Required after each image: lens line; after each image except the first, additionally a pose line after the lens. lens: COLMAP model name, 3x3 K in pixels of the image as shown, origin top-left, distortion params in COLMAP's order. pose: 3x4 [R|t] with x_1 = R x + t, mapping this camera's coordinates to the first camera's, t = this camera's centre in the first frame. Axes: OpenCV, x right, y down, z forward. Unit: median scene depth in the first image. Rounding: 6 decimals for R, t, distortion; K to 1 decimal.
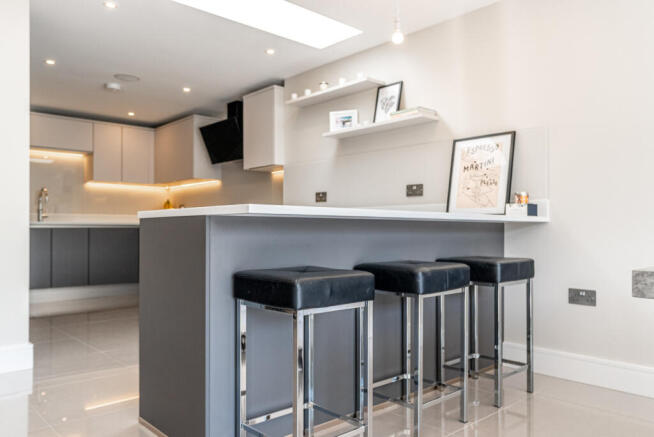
lens RADIAL K [[505.2, 0, 327.0], [0, 505.2, 218.5], [0, 0, 1]] dist [0.009968, 0.001464]
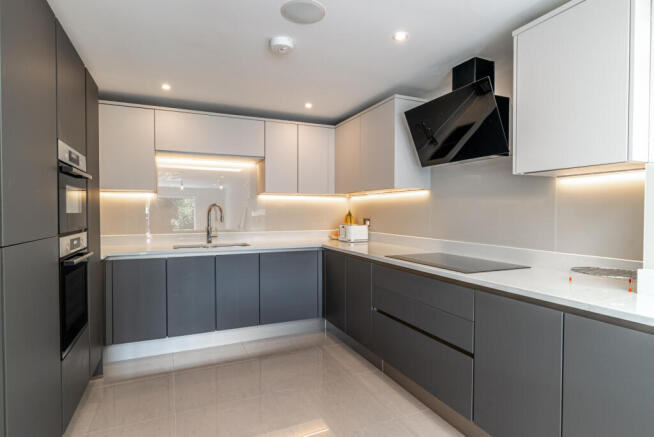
lens RADIAL K [[352.3, 0, 327.0], [0, 352.3, 218.5], [0, 0, 1]] dist [-0.000199, -0.000059]
pose [[0.952085, 0.007523, -0.305741, -0.195451], [0.004925, 0.999191, 0.039922, -0.055669], [0.305794, -0.039515, 0.951277, 0.494577]]
